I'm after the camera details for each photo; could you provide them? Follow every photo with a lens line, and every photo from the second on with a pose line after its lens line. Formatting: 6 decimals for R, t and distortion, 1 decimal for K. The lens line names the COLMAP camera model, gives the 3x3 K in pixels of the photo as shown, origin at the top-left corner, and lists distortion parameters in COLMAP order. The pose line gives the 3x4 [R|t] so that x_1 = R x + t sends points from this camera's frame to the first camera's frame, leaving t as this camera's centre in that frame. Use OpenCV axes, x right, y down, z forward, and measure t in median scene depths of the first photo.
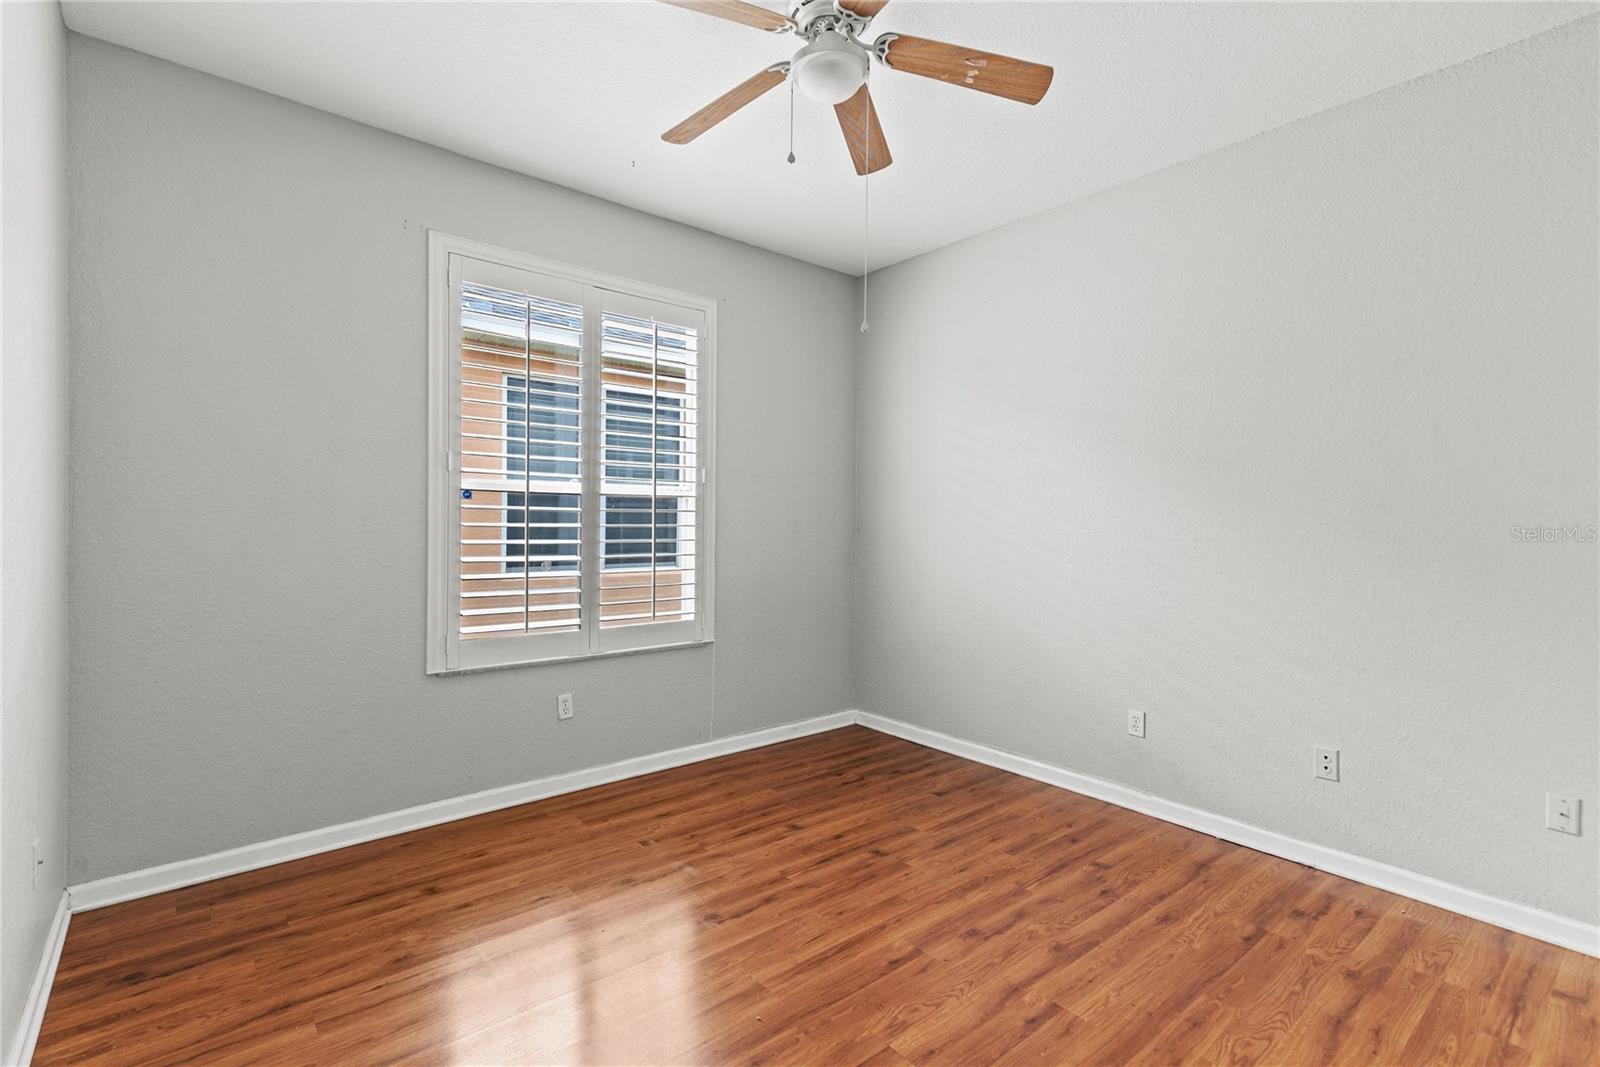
lens RADIAL K [[726.6, 0, 815.7], [0, 726.6, 531.4], [0, 0, 1]] dist [0.013682, 0.001010]
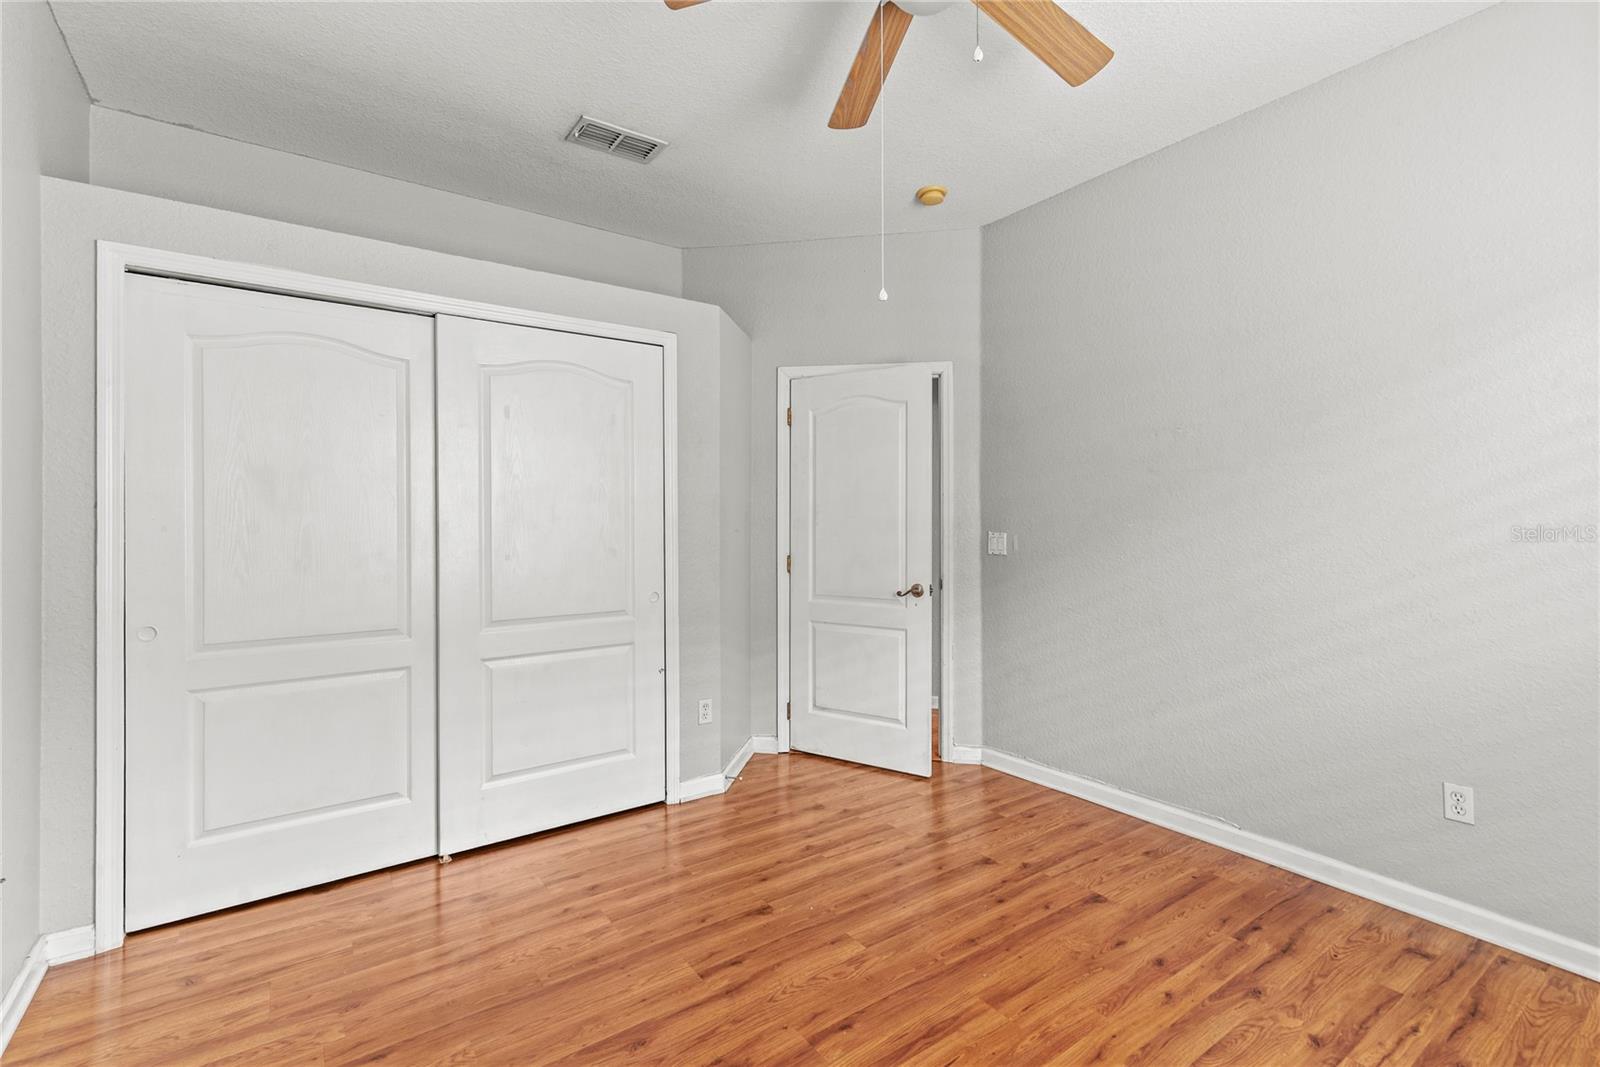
lens RADIAL K [[726.6, 0, 801.9], [0, 726.6, 532.0], [0, 0, 1]] dist [0.013682, 0.001010]
pose [[-0.995664, -0.007609, 0.092709, 0.066632], [-0.005395, 0.999695, 0.024114, -0.016077], [-0.092864, 0.023510, -0.995401, 1.484184]]
